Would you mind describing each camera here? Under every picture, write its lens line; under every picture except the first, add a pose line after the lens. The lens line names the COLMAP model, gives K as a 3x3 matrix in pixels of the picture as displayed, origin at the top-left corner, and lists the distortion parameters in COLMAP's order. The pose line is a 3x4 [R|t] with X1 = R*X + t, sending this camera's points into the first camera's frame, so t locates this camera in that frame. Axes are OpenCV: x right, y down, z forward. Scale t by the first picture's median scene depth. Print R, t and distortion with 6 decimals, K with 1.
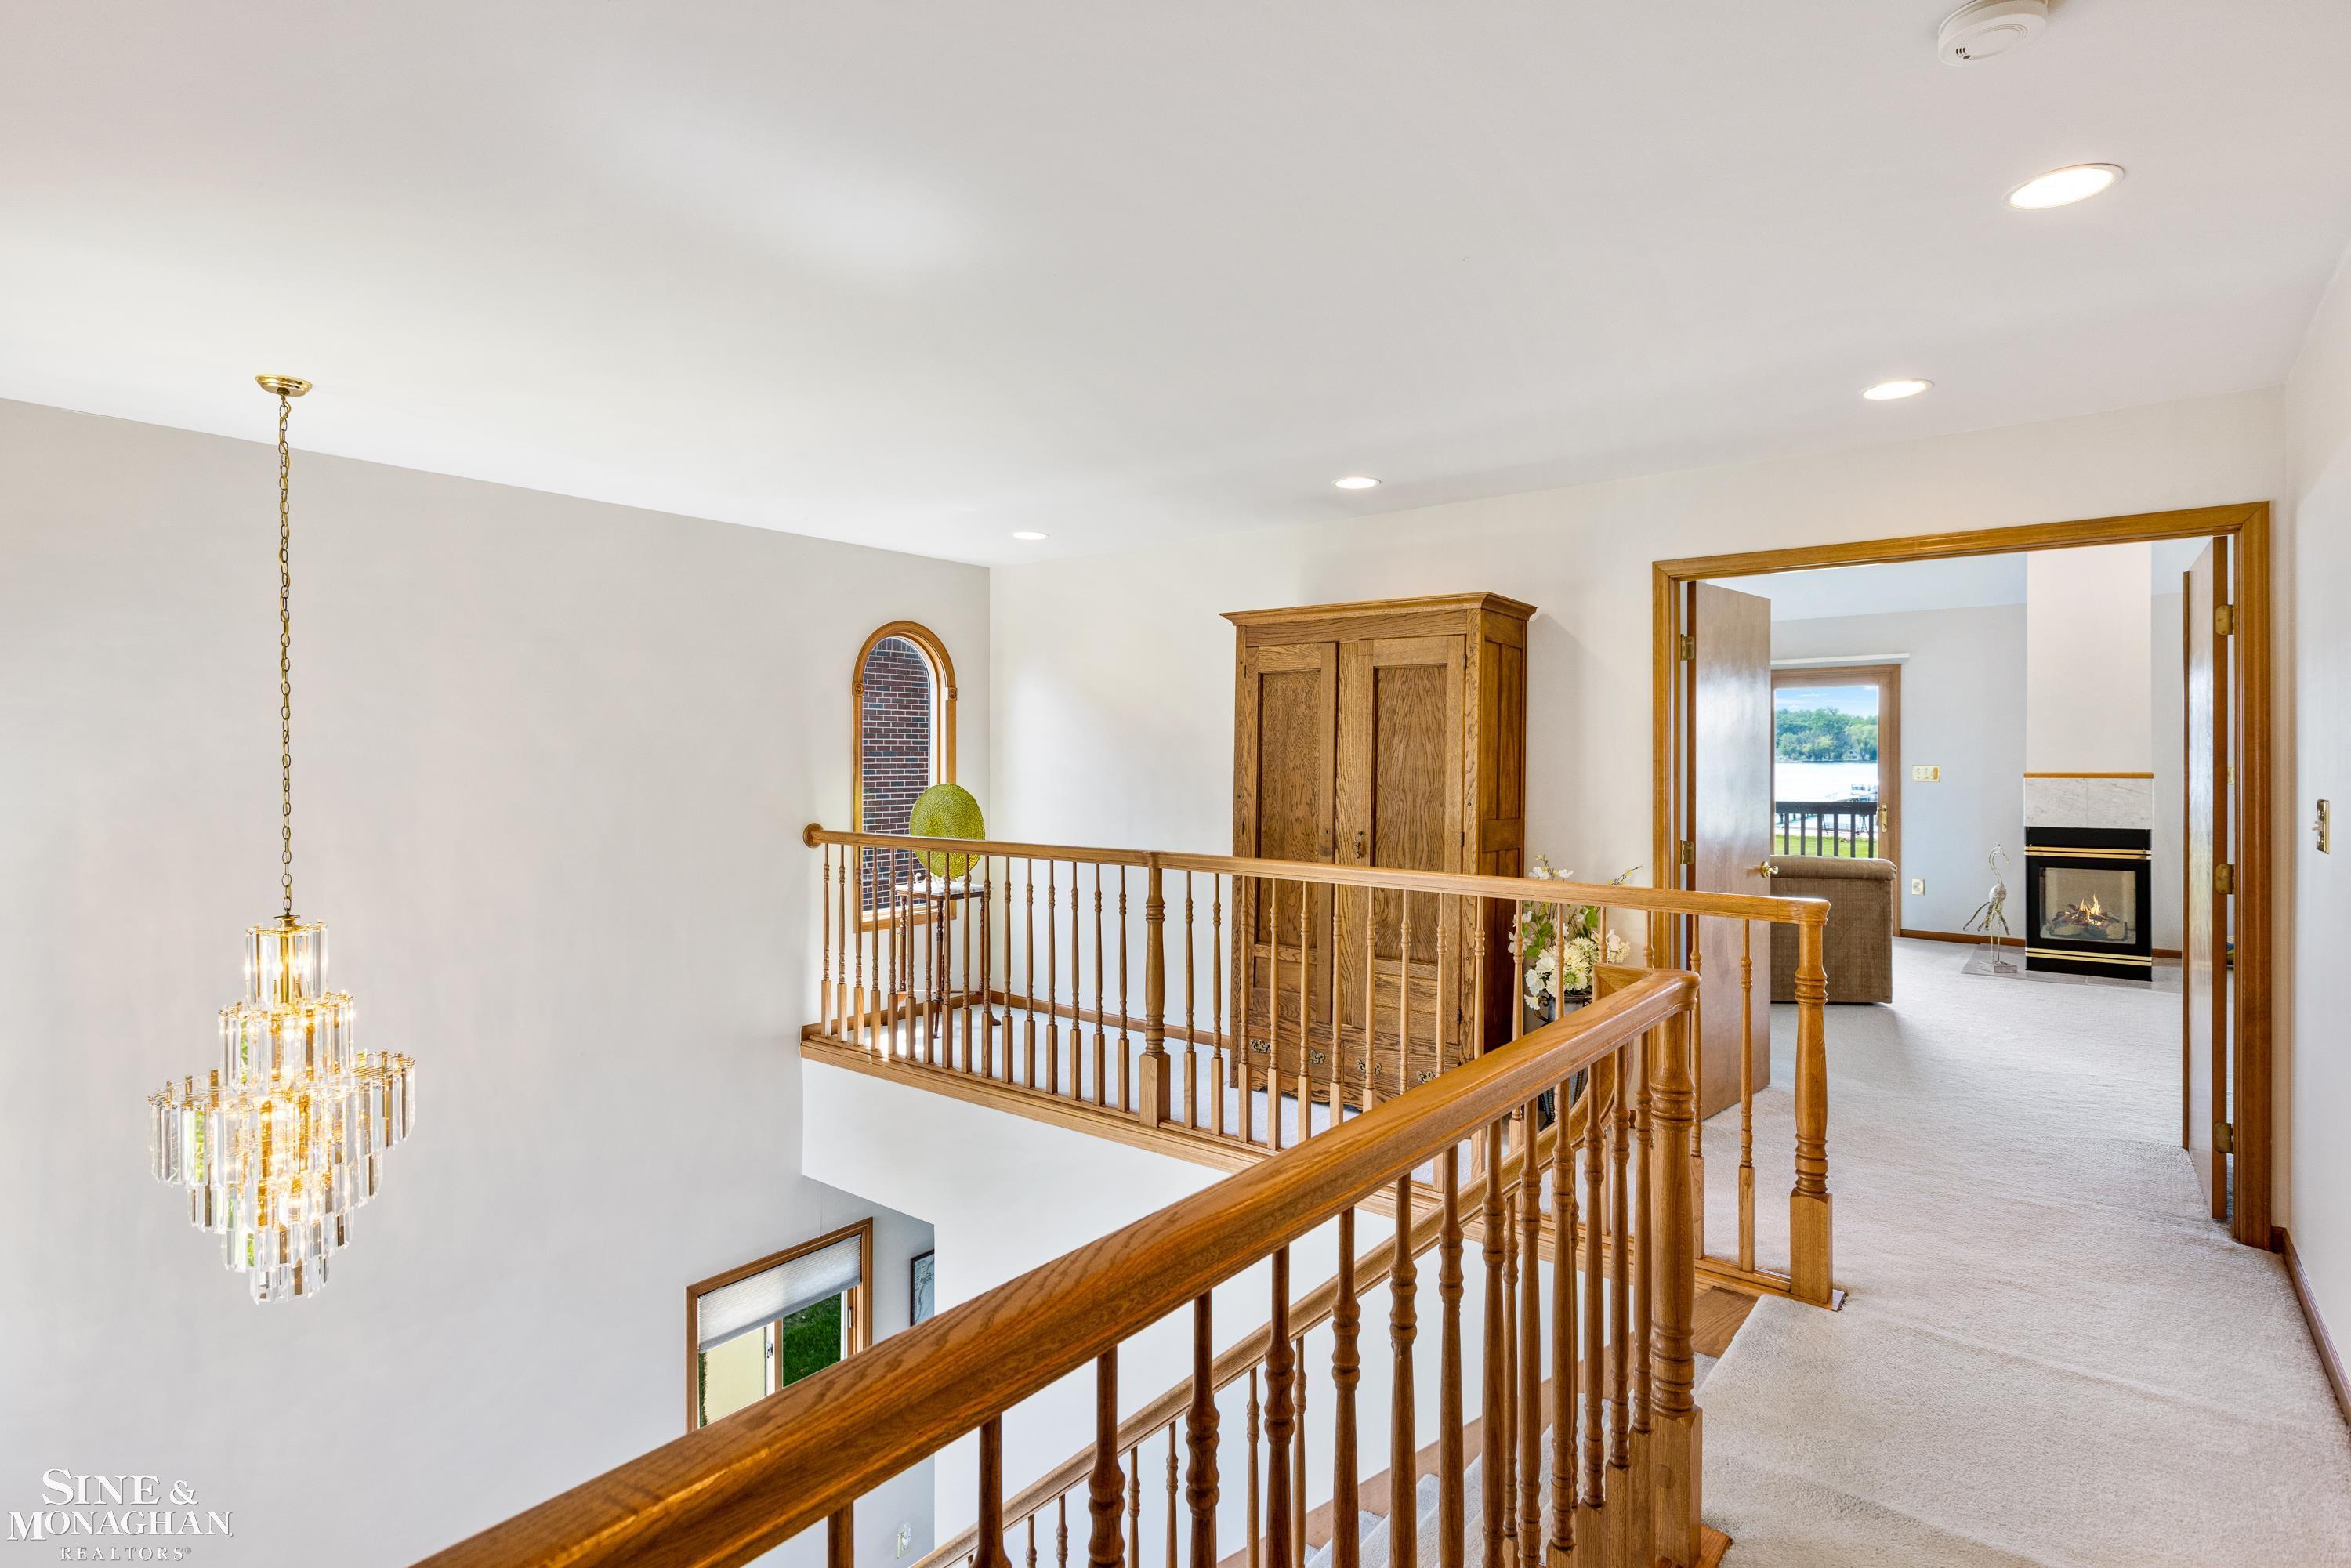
lens RADIAL K [[1179.1, 0, 1161.8], [0, 1179.1, 766.7], [0, 0, 1]] dist [-0.002023, -0.000924]
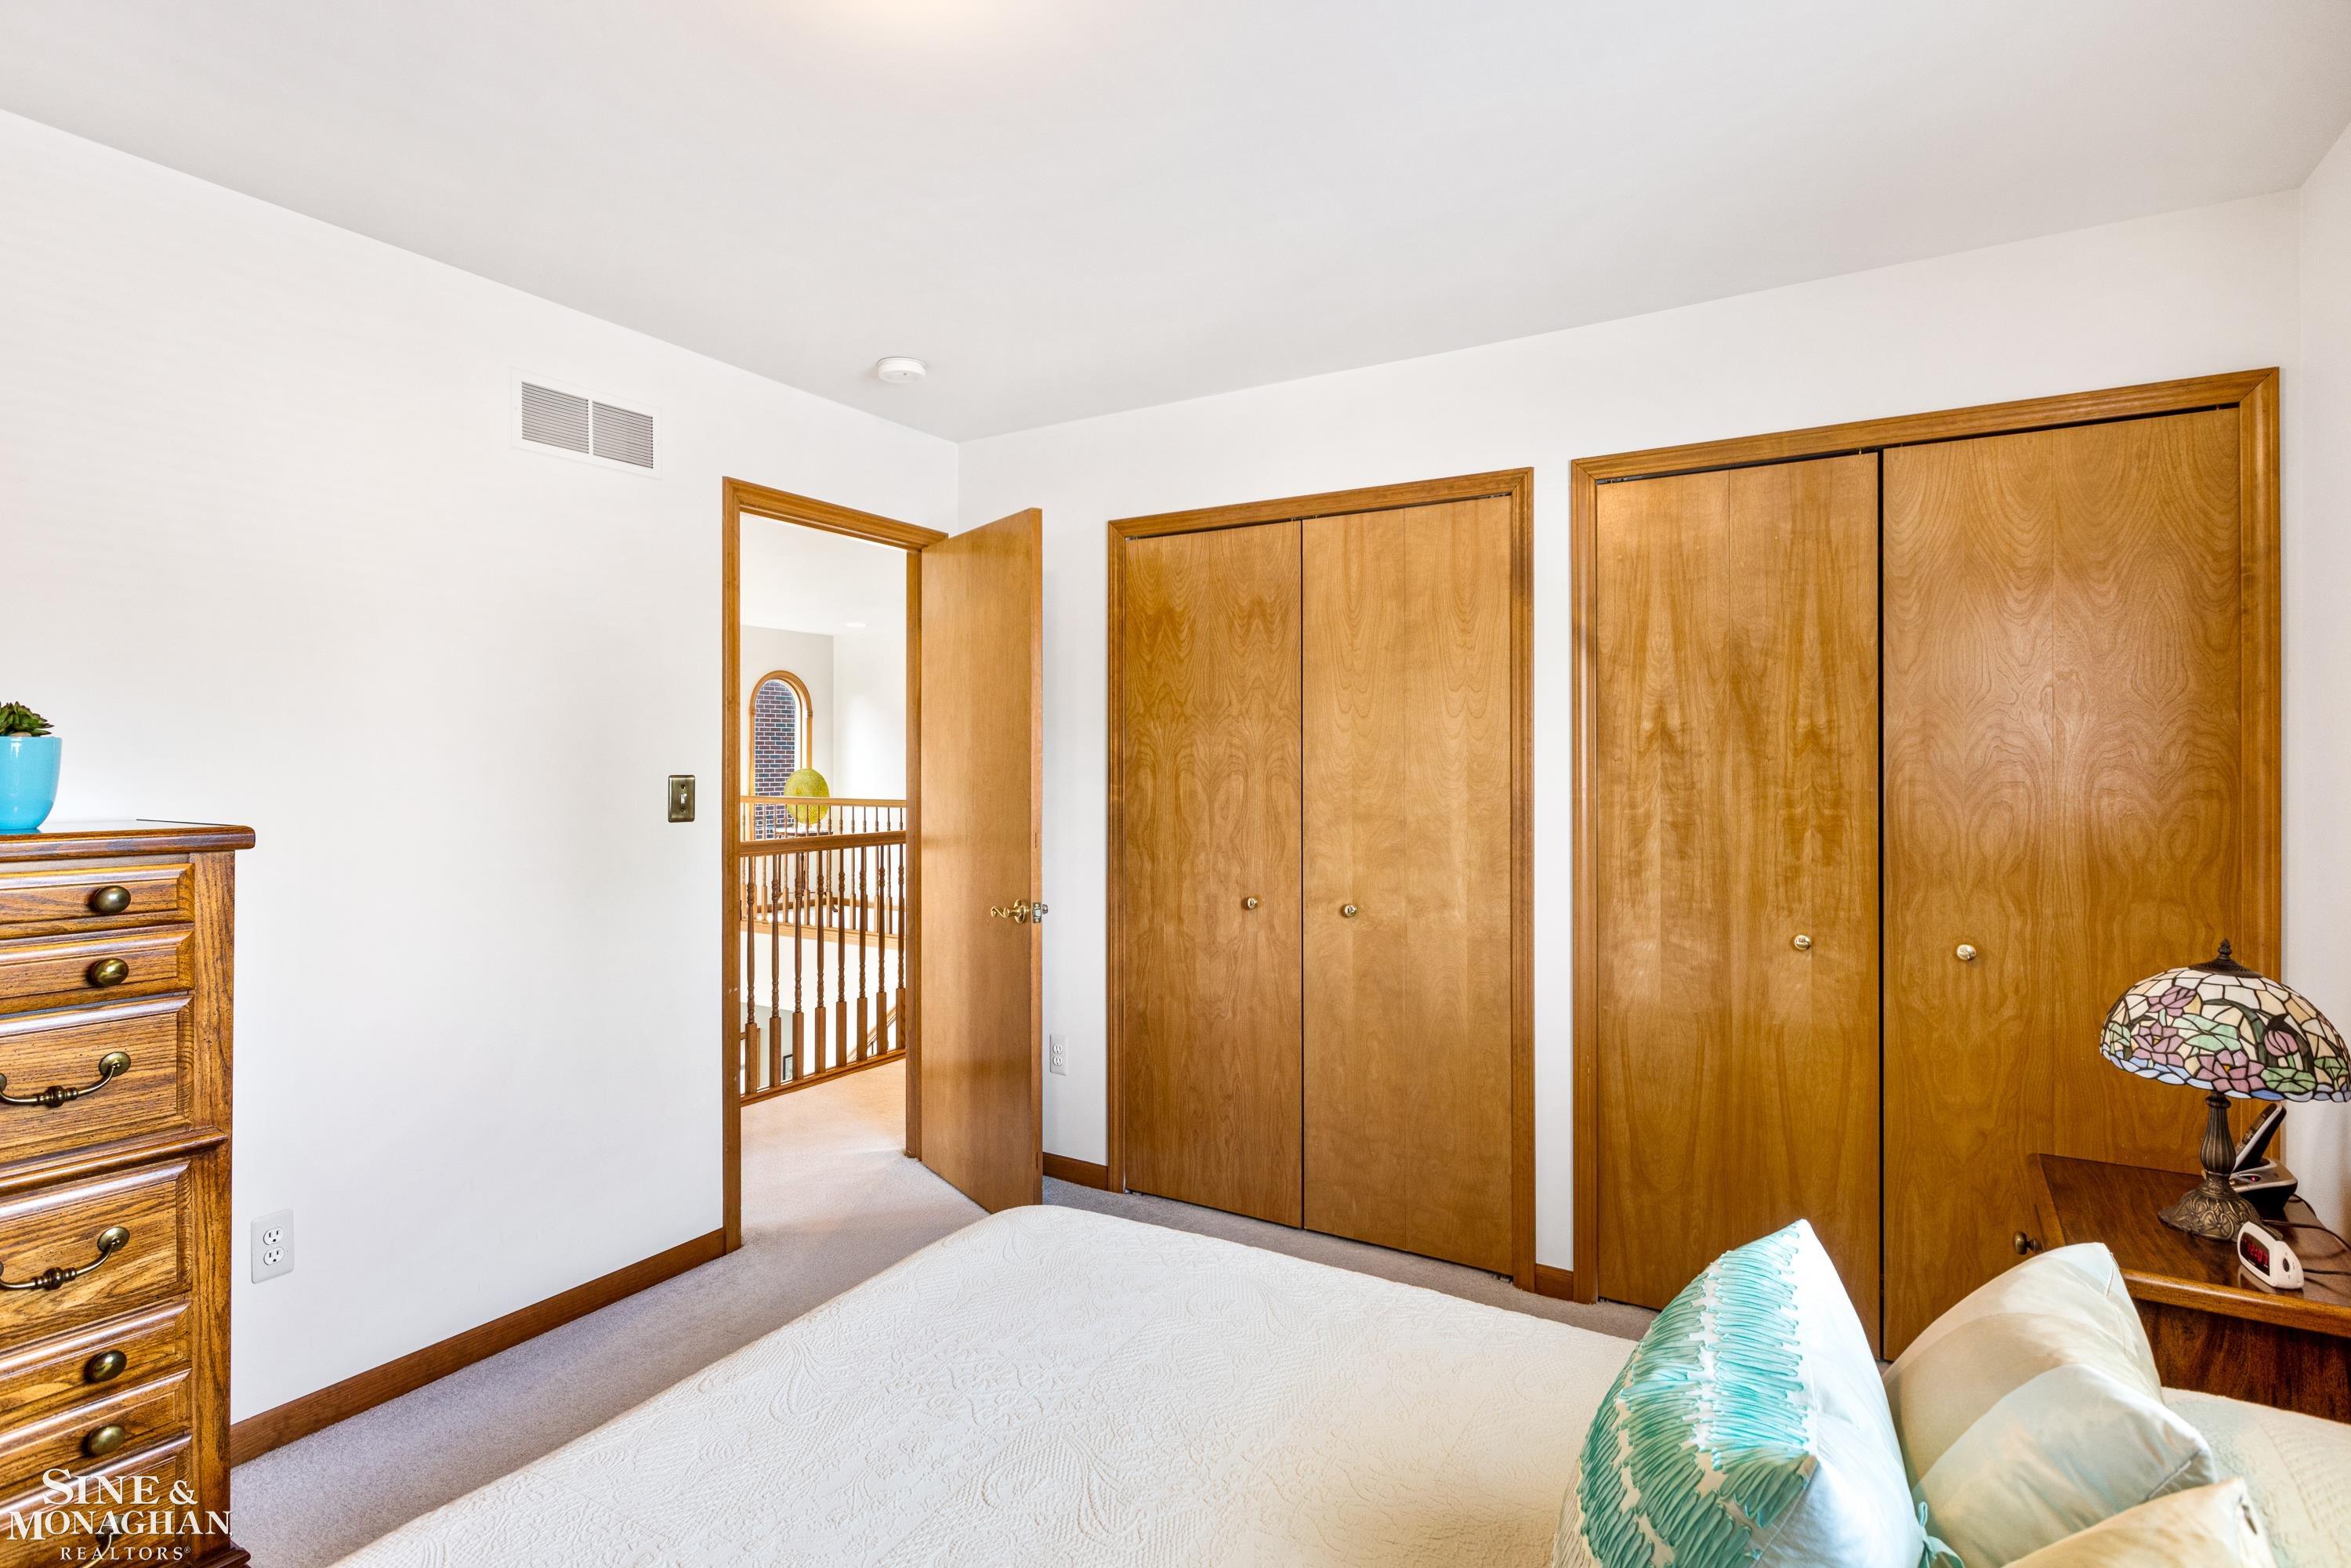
lens RADIAL K [[1179.1, 0, 1178.6], [0, 1179.1, 773.7], [0, 0, 1]] dist [-0.002023, -0.000924]
pose [[0.991745, 0.000344, 0.128225, 0.134347], [0.000413, 0.999983, -0.005875, 0.032247], [-0.128225, 0.005879, 0.991728, -0.767961]]
